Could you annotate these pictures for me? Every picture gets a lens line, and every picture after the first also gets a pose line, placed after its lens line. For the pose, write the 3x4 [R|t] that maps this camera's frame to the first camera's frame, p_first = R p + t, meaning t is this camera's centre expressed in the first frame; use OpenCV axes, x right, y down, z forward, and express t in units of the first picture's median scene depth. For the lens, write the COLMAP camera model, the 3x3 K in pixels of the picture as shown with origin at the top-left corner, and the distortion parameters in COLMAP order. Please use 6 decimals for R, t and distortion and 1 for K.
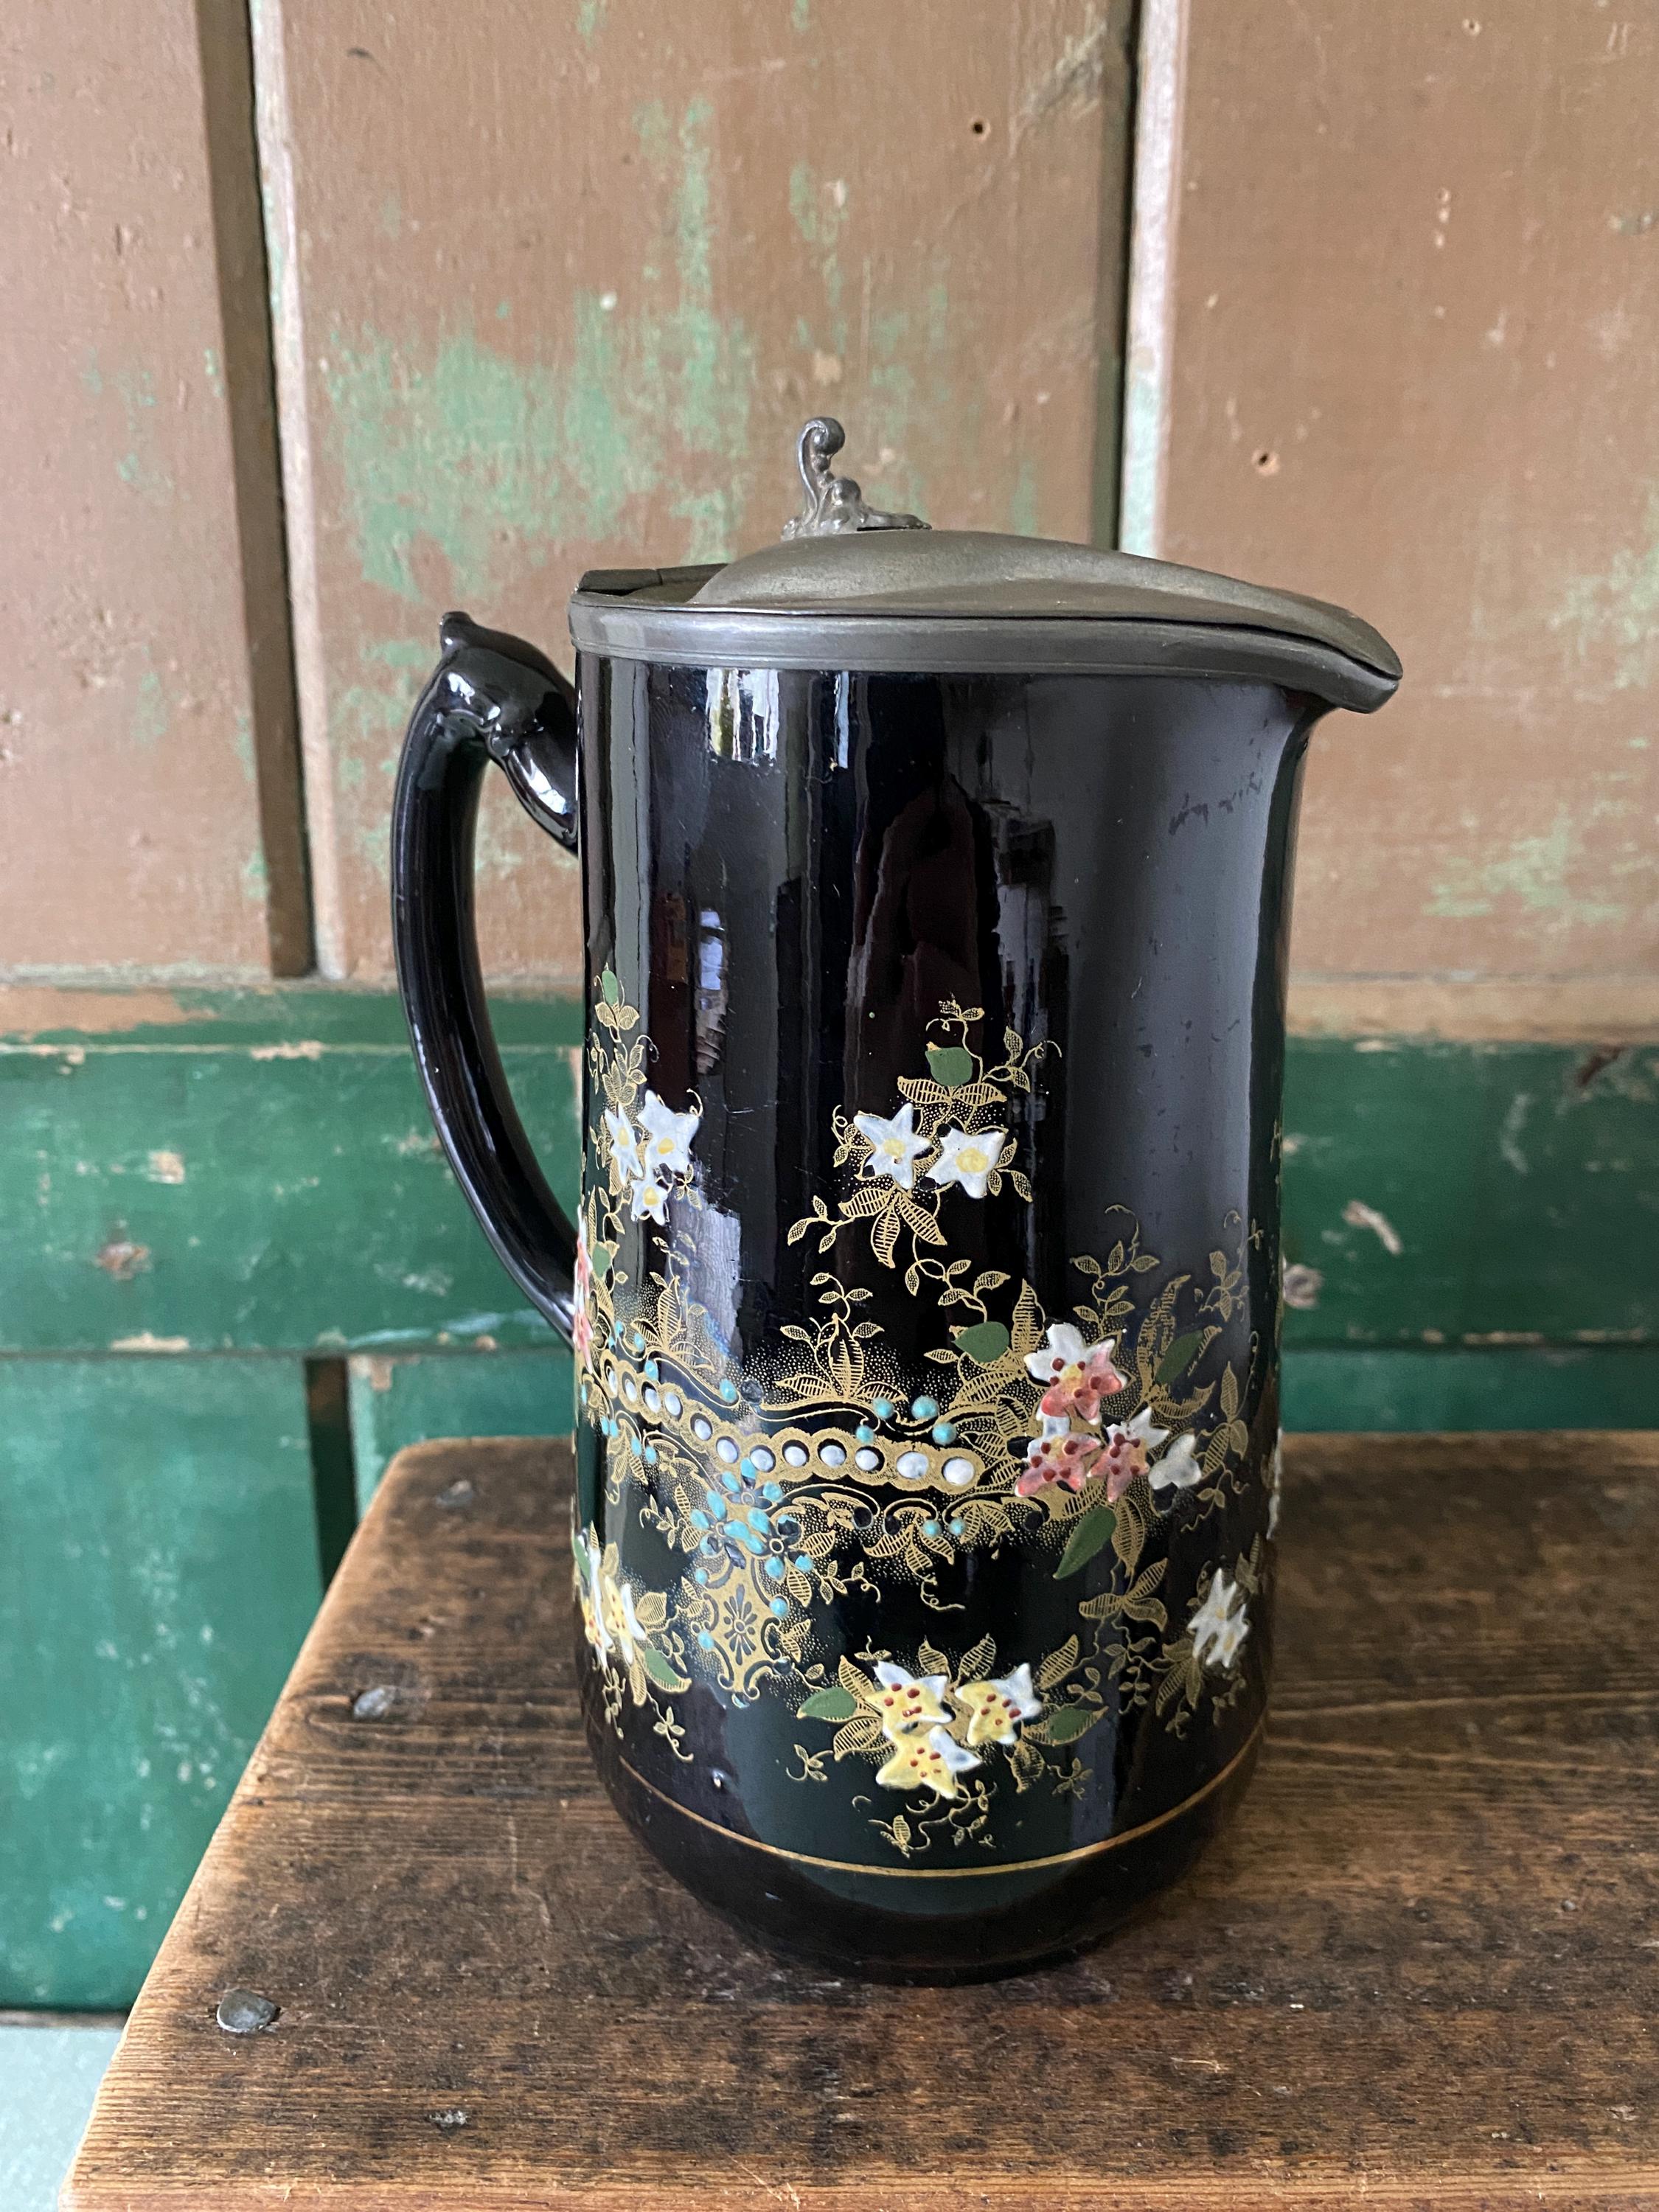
lens RADIAL K [[1752.2, 0, 852.0], [0, 1752.2, 1046.9], [0, 0, 1]] dist [-0.033714, 0.011432]
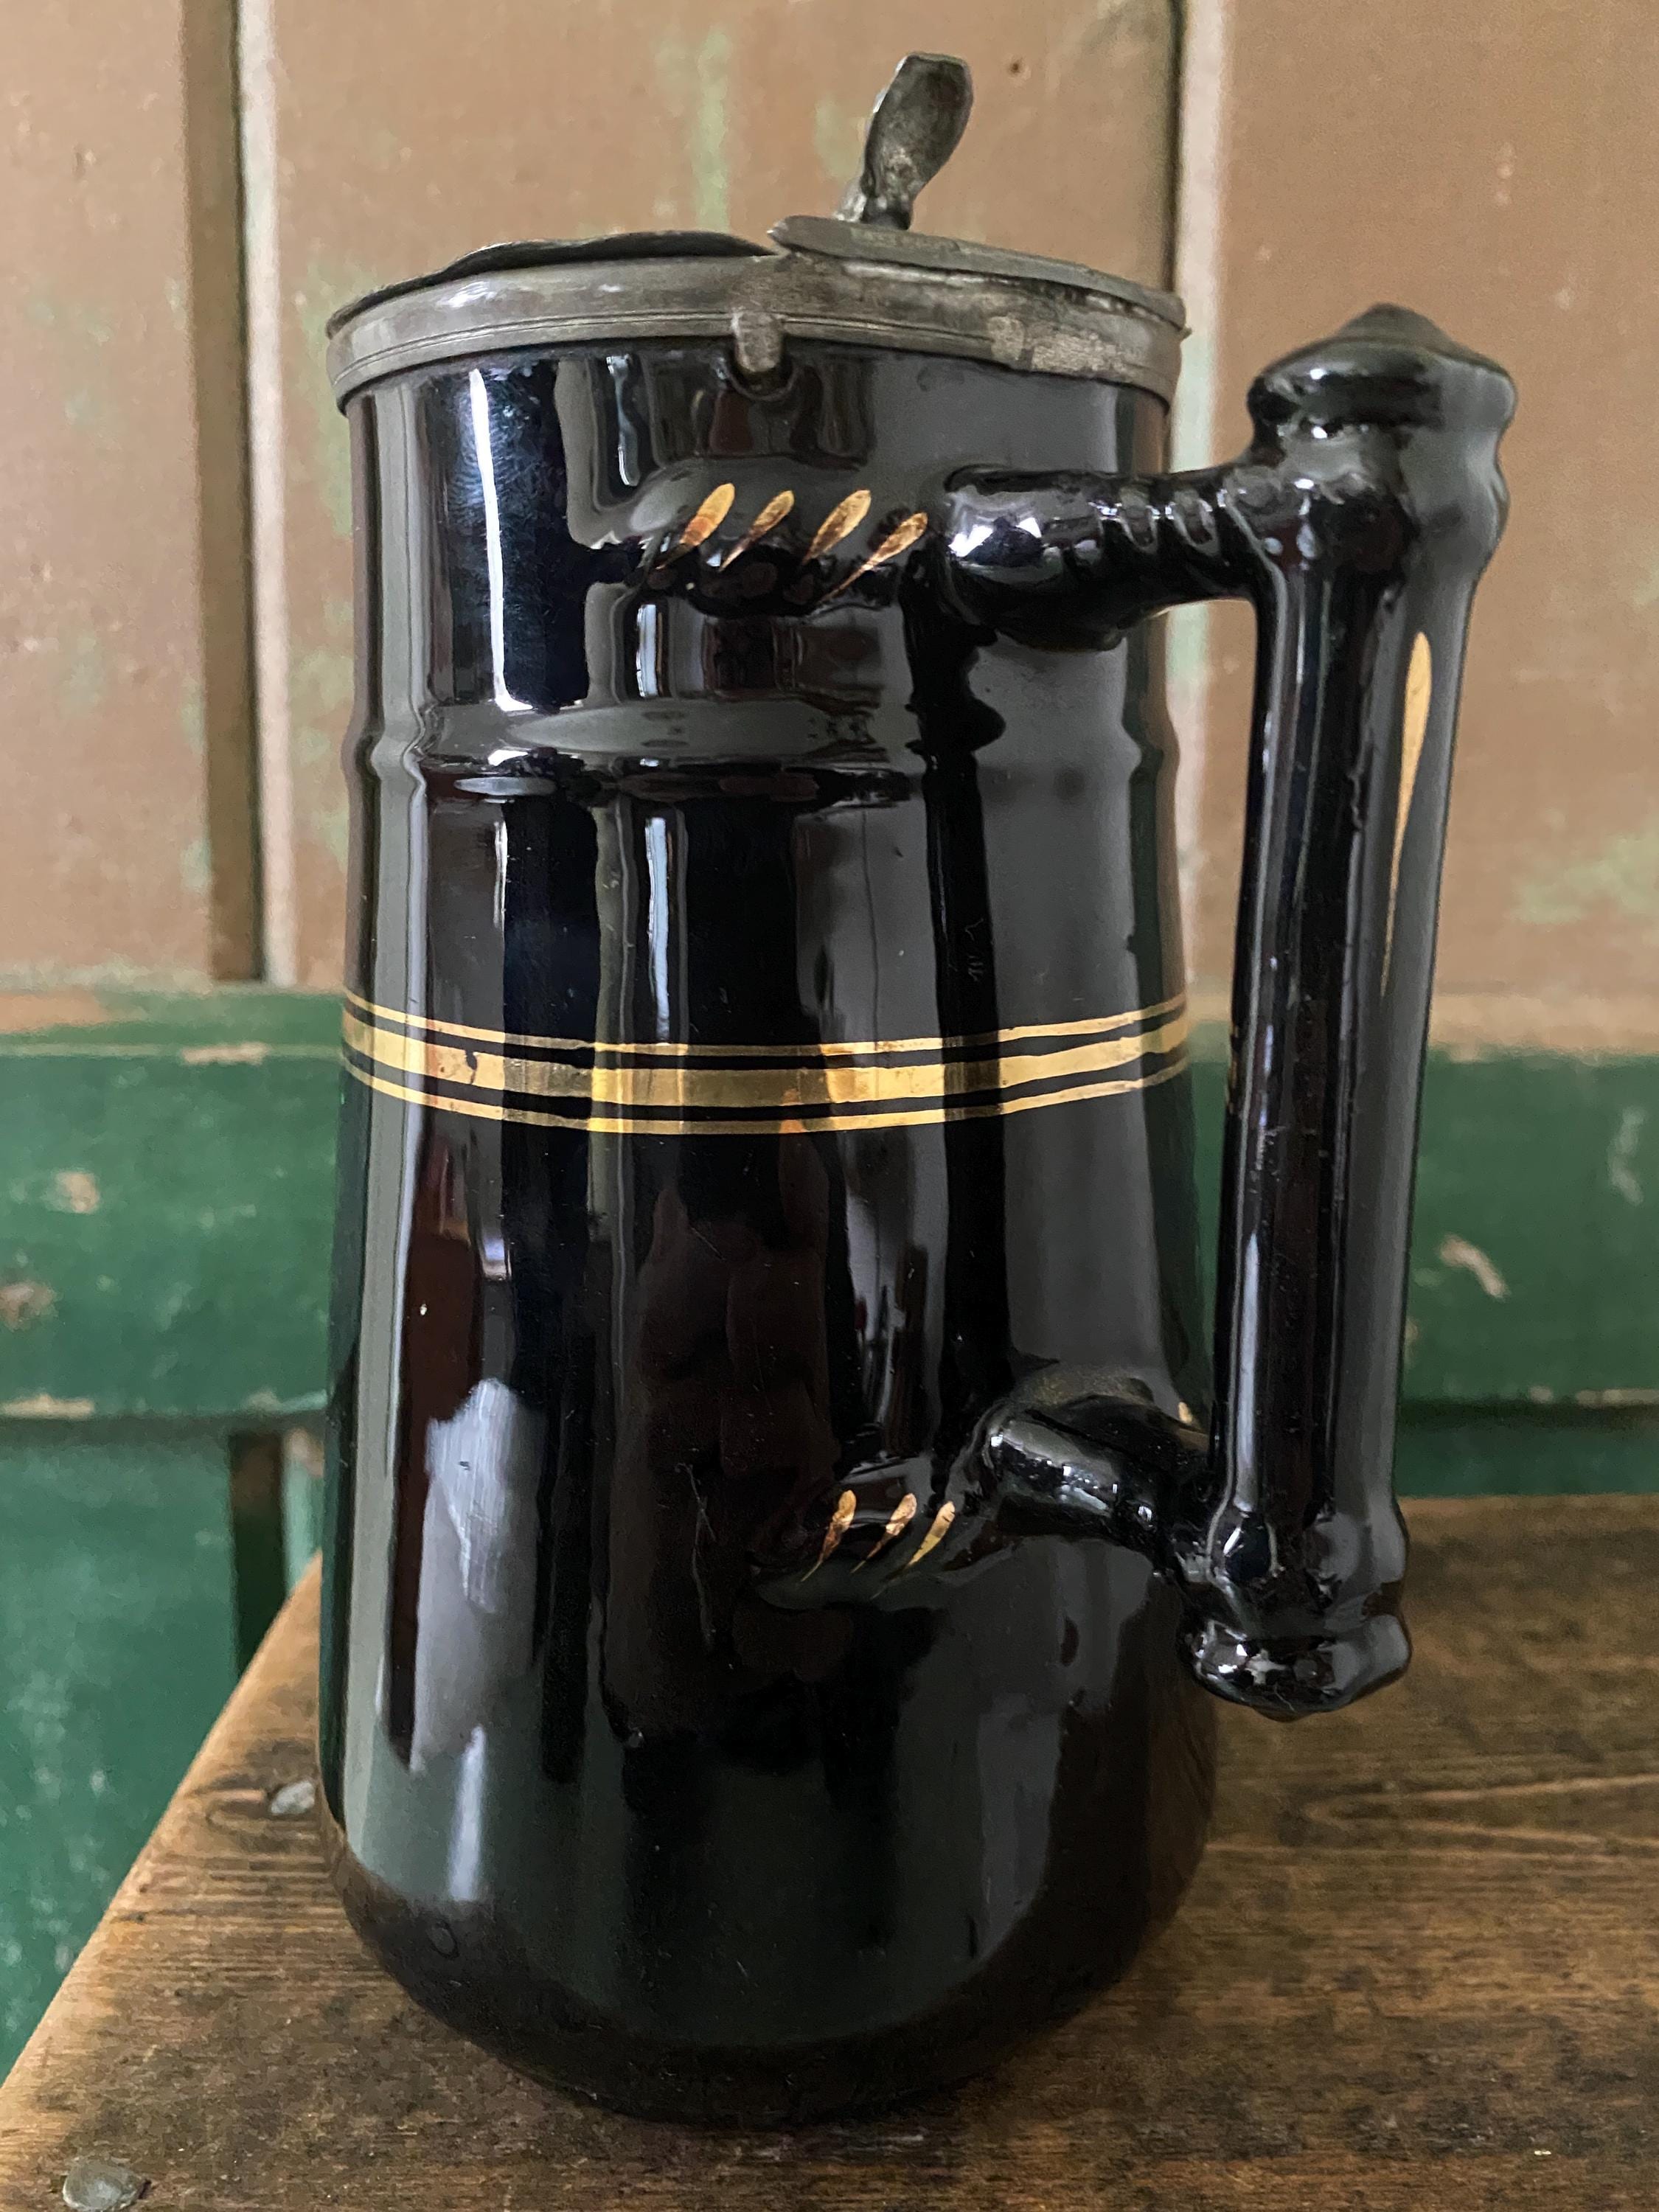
lens RADIAL K [[1752.2, 0, 865.8], [0, 1752.2, 1046.6], [0, 0, 1]] dist [-0.033714, 0.011432]
pose [[0.999435, 0.003445, 0.033435, -0.037800], [0.000899, 0.991637, -0.129056, 0.116568], [-0.033600, 0.129013, 0.991073, 0.141551]]
